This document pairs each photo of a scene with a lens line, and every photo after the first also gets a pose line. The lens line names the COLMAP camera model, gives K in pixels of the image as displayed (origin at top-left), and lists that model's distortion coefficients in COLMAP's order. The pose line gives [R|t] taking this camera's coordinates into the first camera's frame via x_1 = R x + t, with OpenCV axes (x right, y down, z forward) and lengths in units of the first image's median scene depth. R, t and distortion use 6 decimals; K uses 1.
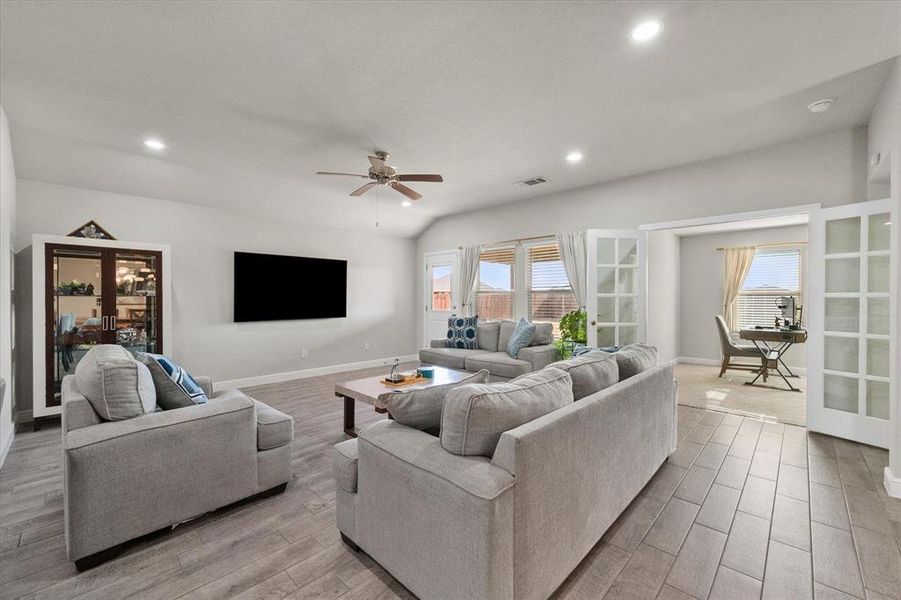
lens RADIAL K [[366.1, 0, 450.5], [0, 366.1, 300.0], [0, 0, 1]] dist [0.000946, 0.000077]
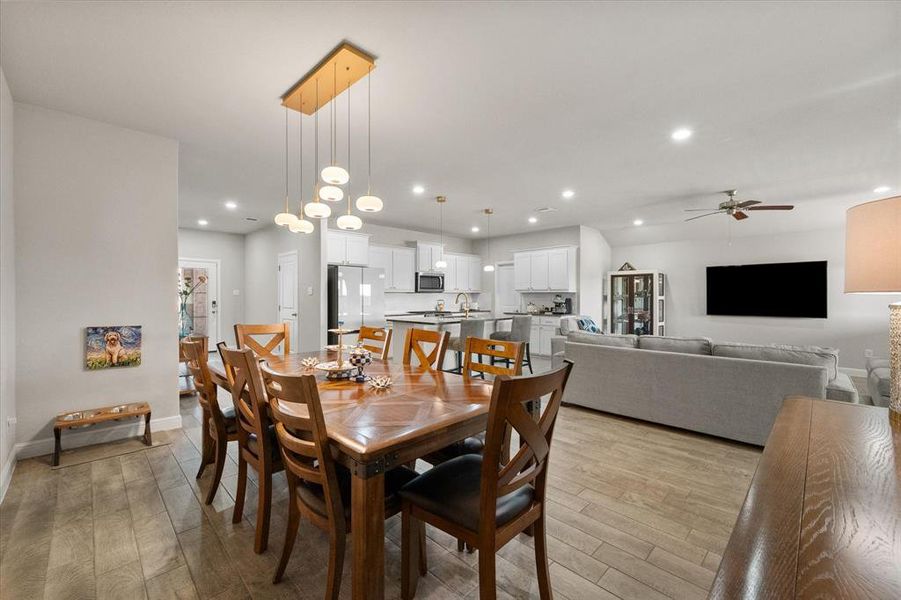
lens RADIAL K [[371.1, 0, 450.5], [0, 371.1, 300.0], [0, 0, 1]] dist [-0.000665, -0.000105]
pose [[-0.023842, 0.007941, -0.999684, 0.850109], [-0.005212, 0.999954, 0.008067, -0.005401], [0.999702, 0.005403, -0.023800, 0.012098]]
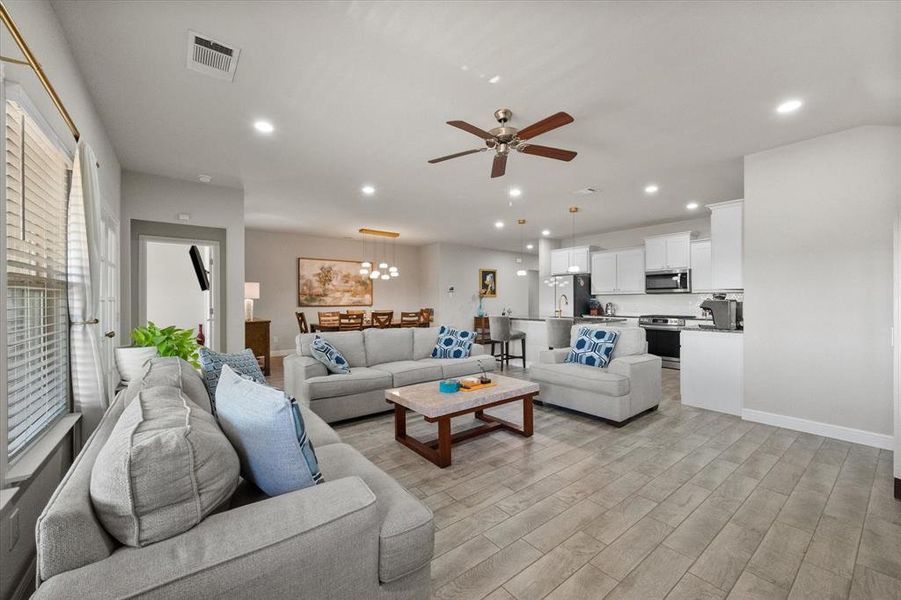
lens RADIAL K [[346.0, 0, 438.3], [0, 346.0, 299.4], [0, 0, 1]] dist [-0.000131, -0.000009]
pose [[-0.985608, 0.000696, 0.169047, -0.099543], [0.001693, 0.999982, 0.005754, -0.012355], [-0.169040, 0.005957, -0.985591, 1.200304]]
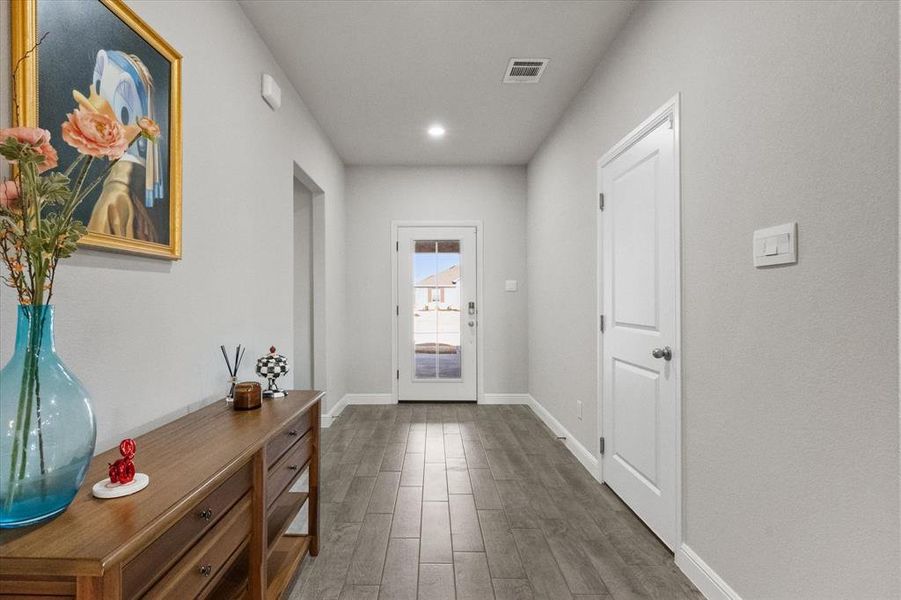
lens RADIAL K [[419.4, 0, 432.1], [0, 419.4, 295.1], [0, 0, 1]] dist [-0.001422, -0.000120]
pose [[-0.721733, -0.005629, -0.692148, -0.016399], [-0.001949, 0.999979, -0.006100, 0.008674], [0.692169, -0.003054, -0.721729, -0.434054]]
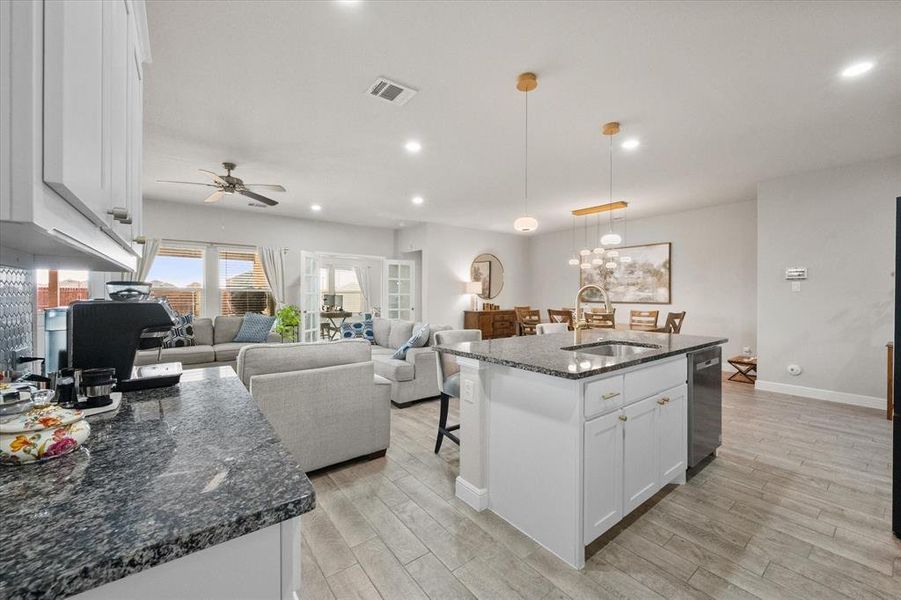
lens RADIAL K [[355.6, 0, 453.4], [0, 355.6, 296.4], [0, 0, 1]] dist [0.000408, -0.000026]
pose [[0.144168, -0.005820, 0.989536, -0.819088], [0.002671, 0.999981, 0.005493, -0.006915], [-0.989550, 0.001851, 0.144181, 0.135497]]
